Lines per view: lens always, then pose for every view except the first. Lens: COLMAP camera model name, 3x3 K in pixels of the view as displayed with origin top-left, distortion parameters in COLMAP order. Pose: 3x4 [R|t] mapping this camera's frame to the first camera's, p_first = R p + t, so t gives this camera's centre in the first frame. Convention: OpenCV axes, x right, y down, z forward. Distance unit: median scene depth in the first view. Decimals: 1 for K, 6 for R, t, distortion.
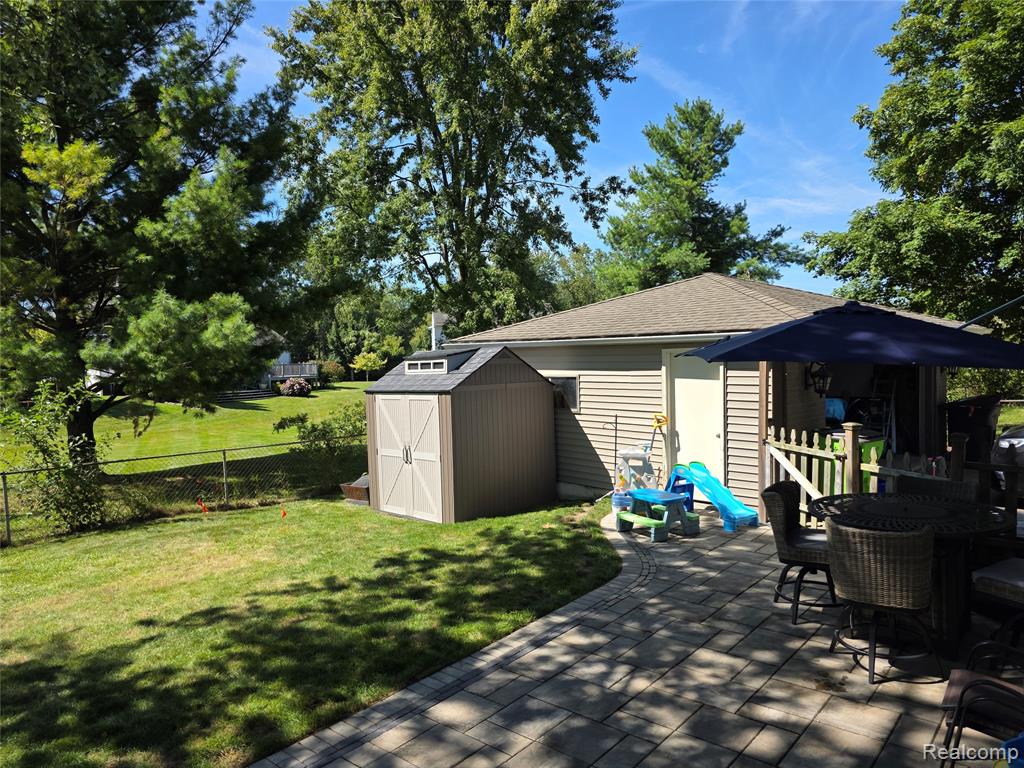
lens RADIAL K [[686.0, 0, 515.3], [0, 686.0, 387.7], [0, 0, 1]] dist [0.042869, -0.040387]
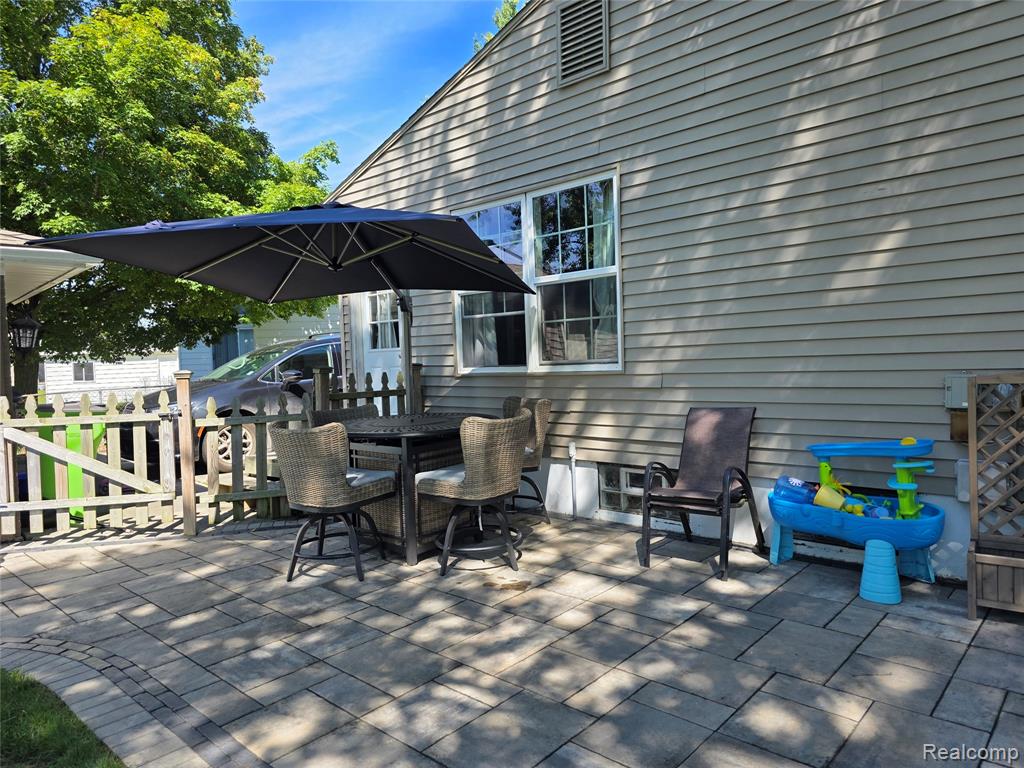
lens RADIAL K [[686.0, 0, 507.2], [0, 686.0, 389.3], [0, 0, 1]] dist [0.042869, -0.040387]
pose [[0.027603, -0.018787, 0.999442, -0.257828], [0.077957, 0.996819, 0.016584, 0.068748], [-0.996575, 0.077456, 0.028980, 0.489305]]
